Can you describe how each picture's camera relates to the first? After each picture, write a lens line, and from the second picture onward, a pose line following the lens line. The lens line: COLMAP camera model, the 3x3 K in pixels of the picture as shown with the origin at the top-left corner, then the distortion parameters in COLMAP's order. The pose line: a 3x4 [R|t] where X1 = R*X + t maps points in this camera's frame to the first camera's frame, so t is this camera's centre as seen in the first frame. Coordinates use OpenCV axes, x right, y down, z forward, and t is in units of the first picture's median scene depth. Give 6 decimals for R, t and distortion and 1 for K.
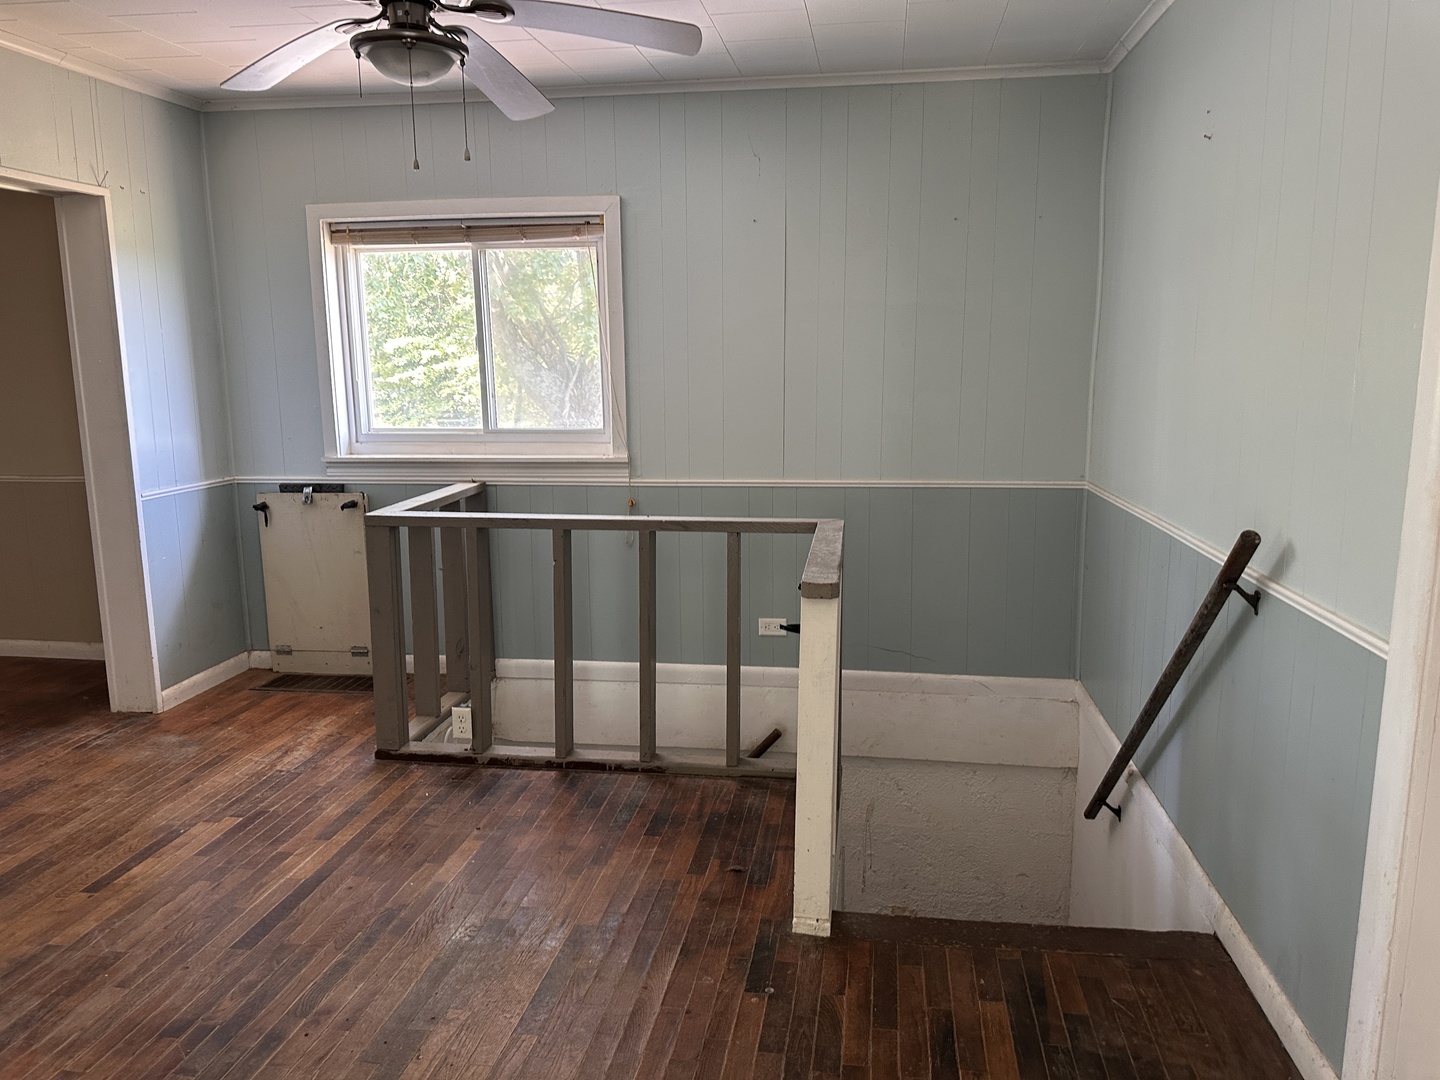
lens RADIAL K [[981.0, 0, 720.0], [0, 981.0, 540.0], [0, 0, 1]] dist [-0.003403, -0.004928]
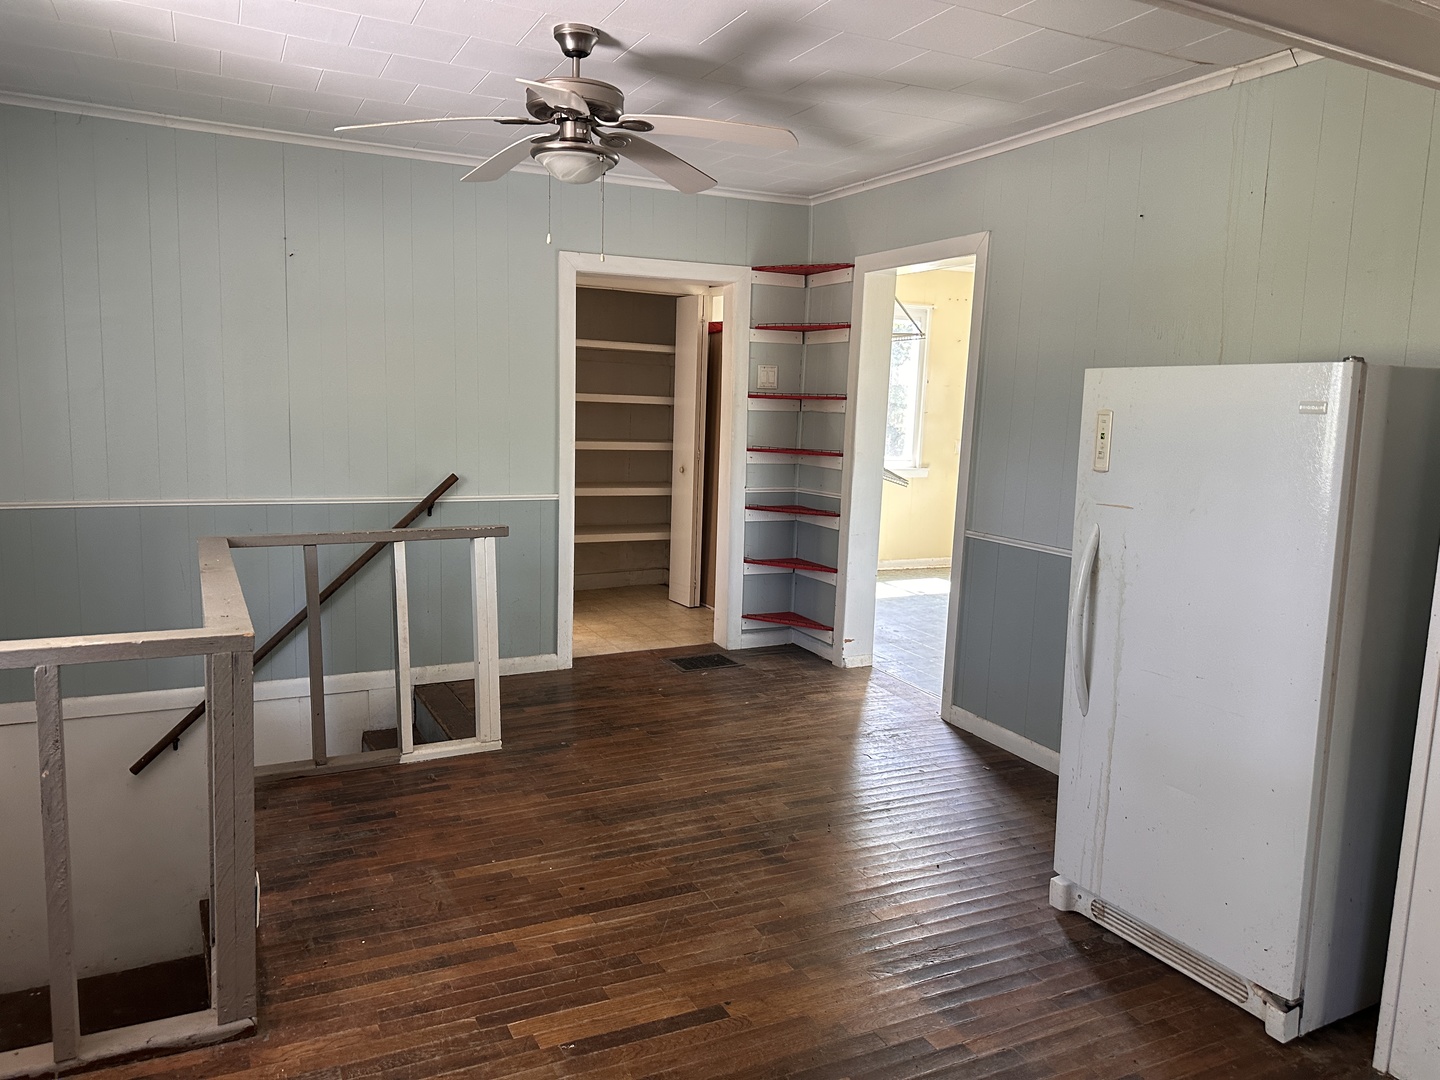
lens RADIAL K [[1013.1, 0, 718.8], [0, 1013.1, 529.7], [0, 0, 1]] dist [0.155347, -0.262204]
pose [[-0.554693, -0.105830, 0.825298, -1.210178], [0.133457, 0.967720, 0.213791, -0.210630], [-0.821283, 0.228730, -0.522663, 1.246964]]
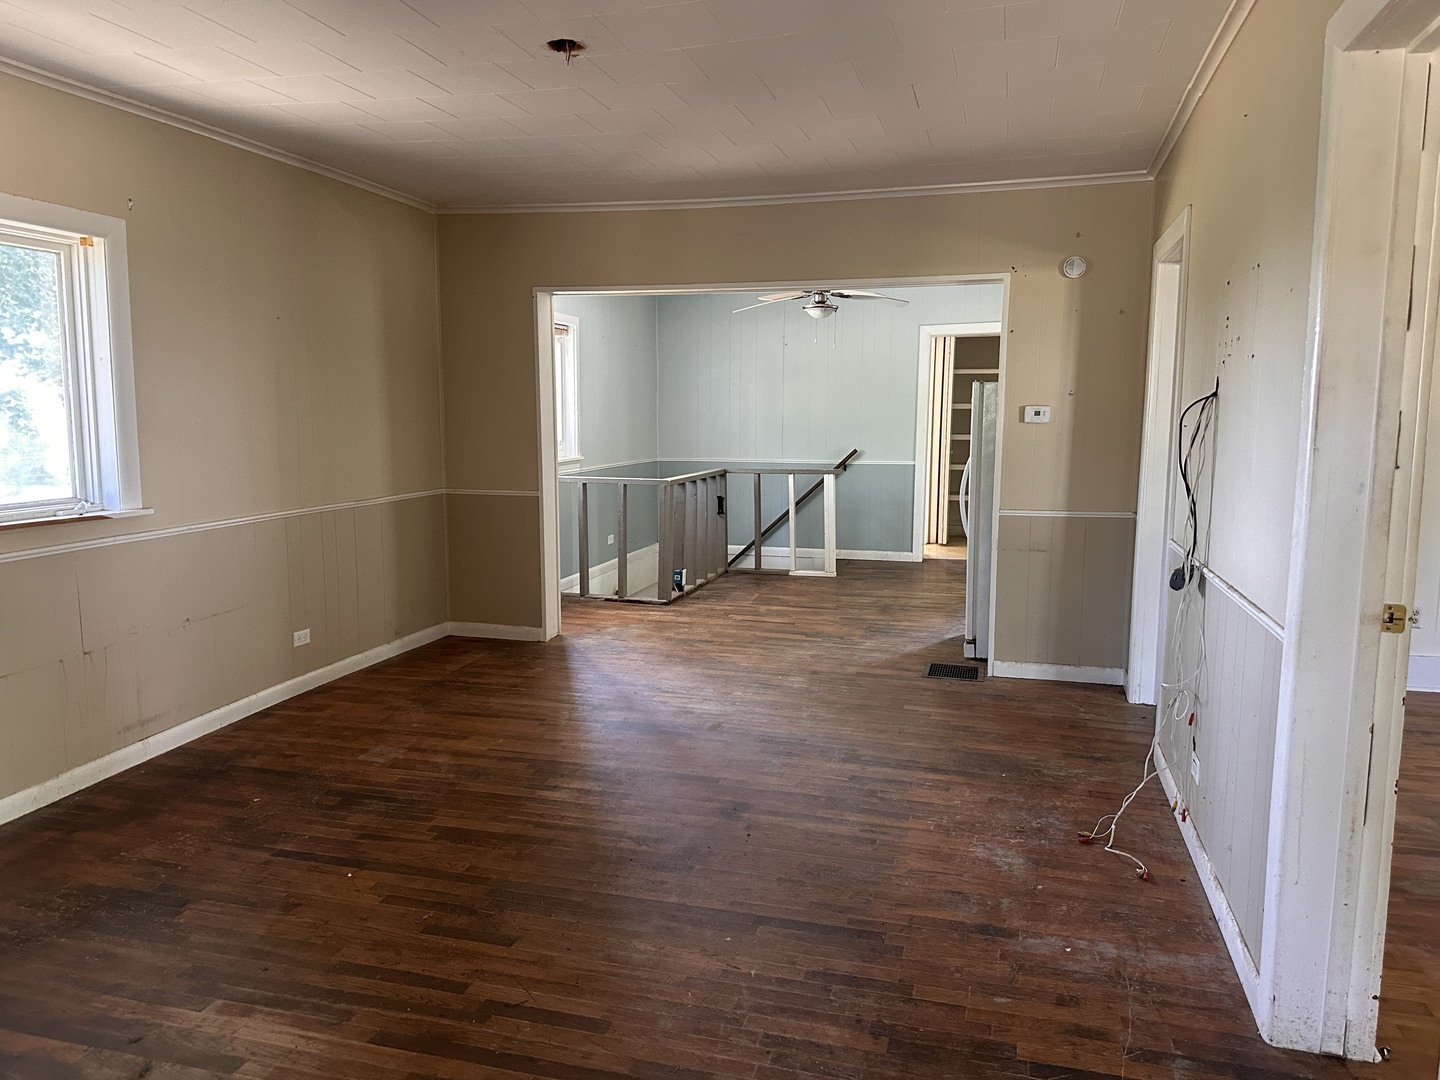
lens RADIAL K [[1013.1, 0, 718.8], [0, 1013.1, 529.7], [0, 0, 1]] dist [0.155347, -0.262204]
pose [[0.130517, -0.105096, 0.985860, -2.848647], [0.179301, 0.980472, 0.080784, -0.084381], [-0.975098, 0.166222, 0.146812, 0.692958]]
